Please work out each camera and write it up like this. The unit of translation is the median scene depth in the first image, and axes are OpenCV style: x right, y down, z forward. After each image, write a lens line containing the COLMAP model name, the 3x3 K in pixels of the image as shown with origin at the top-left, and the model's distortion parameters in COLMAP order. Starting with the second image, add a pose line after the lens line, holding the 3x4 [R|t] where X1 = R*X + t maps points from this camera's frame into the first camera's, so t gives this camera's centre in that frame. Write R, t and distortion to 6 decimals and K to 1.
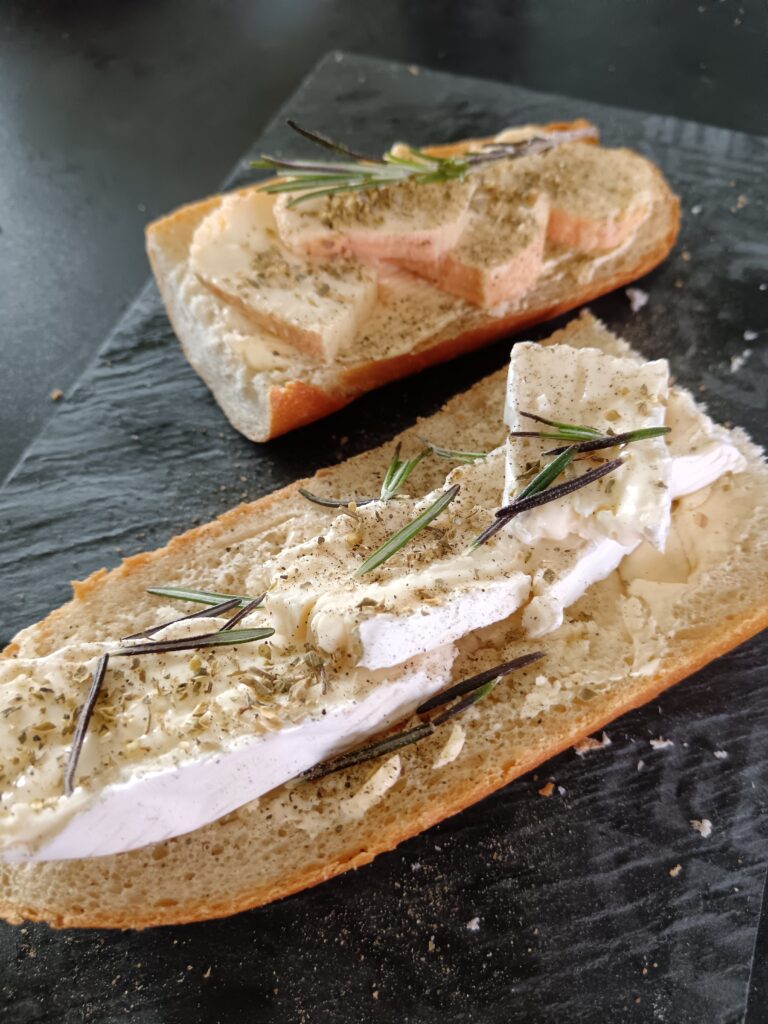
lens RADIAL K [[816.1, 0, 378.3], [0, 816.1, 515.5], [0, 0, 1]] dist [-0.025934, 0.018566]
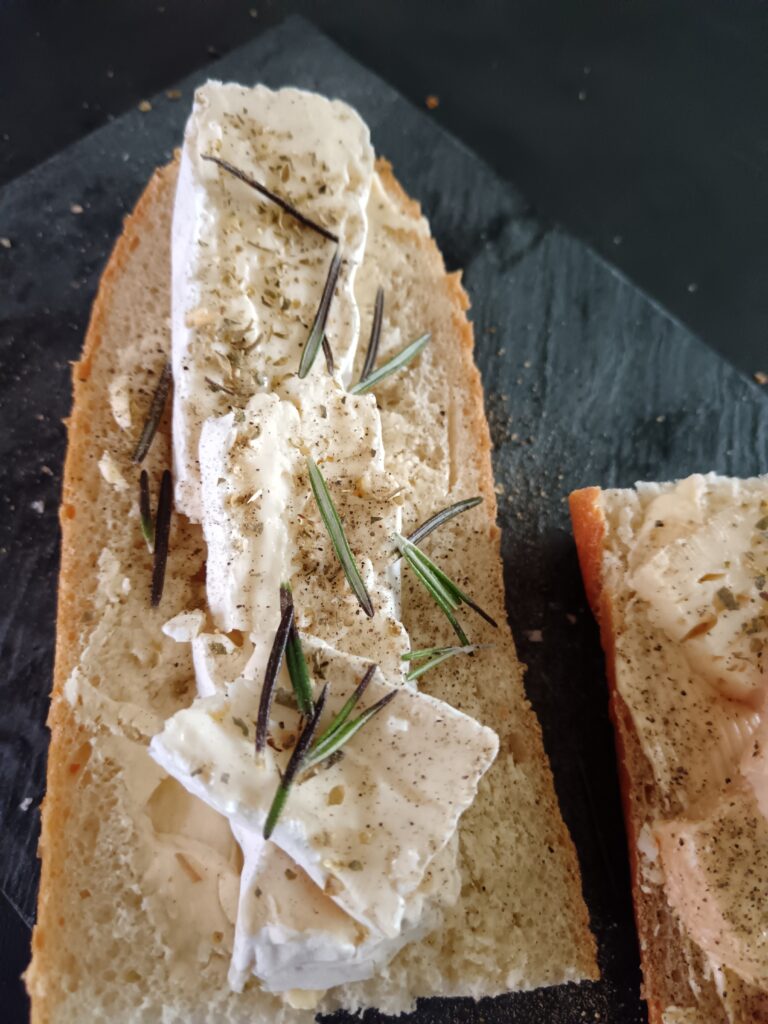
lens RADIAL K [[816.1, 0, 377.6], [0, 816.1, 506.1], [0, 0, 1]] dist [-0.025934, 0.018566]
pose [[-0.413414, 0.854127, -0.315526, 0.284912], [-0.807442, -0.183720, 0.560610, -0.528308], [0.420864, 0.486533, 0.765610, 0.326900]]
